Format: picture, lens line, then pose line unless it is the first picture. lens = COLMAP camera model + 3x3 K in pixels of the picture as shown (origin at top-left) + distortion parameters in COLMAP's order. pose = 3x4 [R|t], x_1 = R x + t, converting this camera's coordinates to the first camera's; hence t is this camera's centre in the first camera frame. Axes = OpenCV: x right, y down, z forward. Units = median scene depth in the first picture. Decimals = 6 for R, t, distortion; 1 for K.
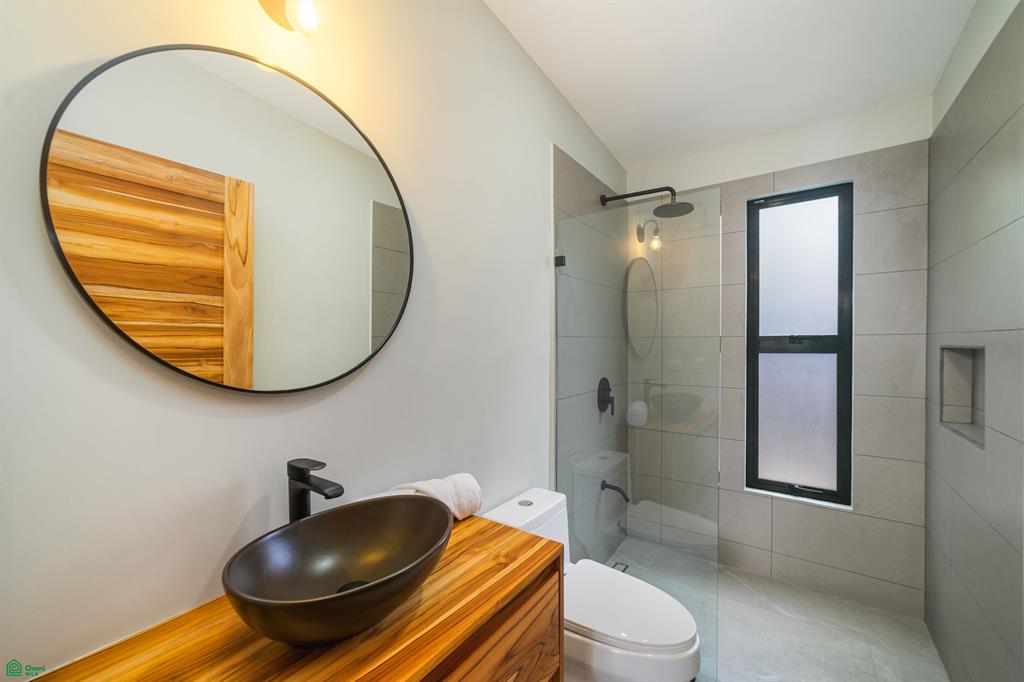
lens RADIAL K [[401.7, 0, 509.5], [0, 401.7, 334.2], [0, 0, 1]] dist [-0.000112, 0.000162]
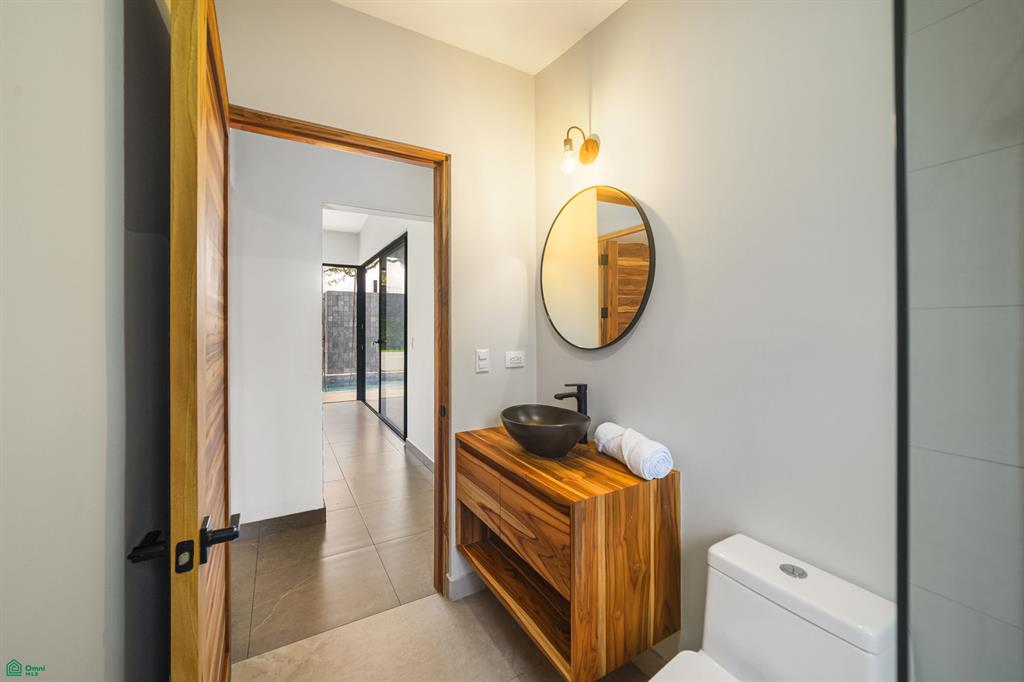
lens RADIAL K [[401.7, 0, 509.5], [0, 401.7, 334.2], [0, 0, 1]] dist [-0.000112, 0.000162]
pose [[-0.395262, 0.016171, -0.918426, 1.275353], [0.011797, 0.999852, 0.012528, 0.056158], [0.918493, -0.005883, -0.395394, 1.354402]]
